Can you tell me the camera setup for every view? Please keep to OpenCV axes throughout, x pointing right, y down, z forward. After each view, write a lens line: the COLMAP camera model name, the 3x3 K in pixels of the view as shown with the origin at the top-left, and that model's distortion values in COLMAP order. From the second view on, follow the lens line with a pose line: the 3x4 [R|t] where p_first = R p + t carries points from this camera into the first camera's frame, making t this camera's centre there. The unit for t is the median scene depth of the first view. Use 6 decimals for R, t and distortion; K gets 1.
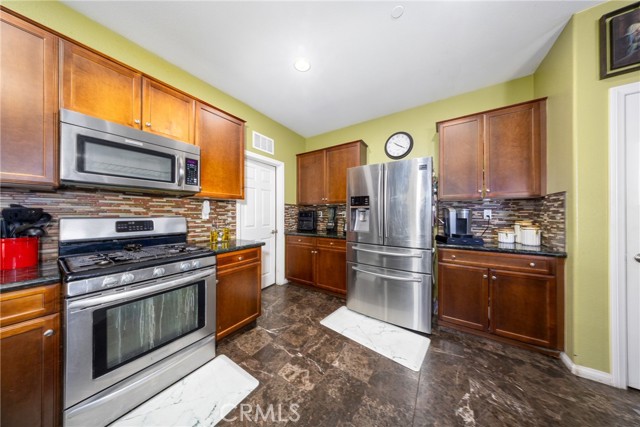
lens RADIAL K [[185.5, 0, 319.4], [0, 185.5, 212.7], [0, 0, 1]] dist [-0.000386, 0.000014]
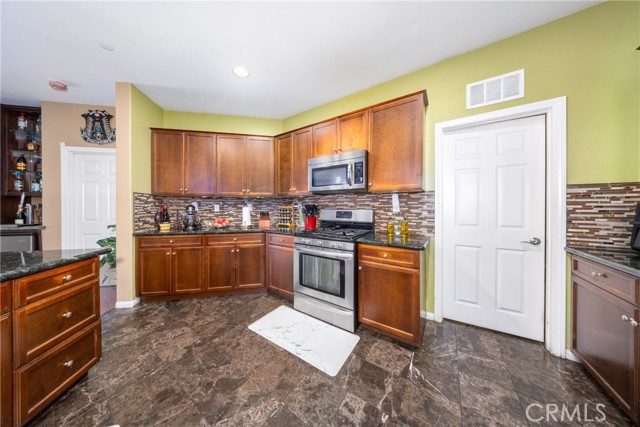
lens RADIAL K [[187.0, 0, 316.6], [0, 187.0, 207.7], [0, 0, 1]] dist [0.000222, 0.000020]
pose [[-0.013029, -0.002171, -0.999913, 0.493618], [0.002977, 0.999993, -0.002210, 0.013386], [0.999911, -0.003006, -0.013022, 0.670322]]
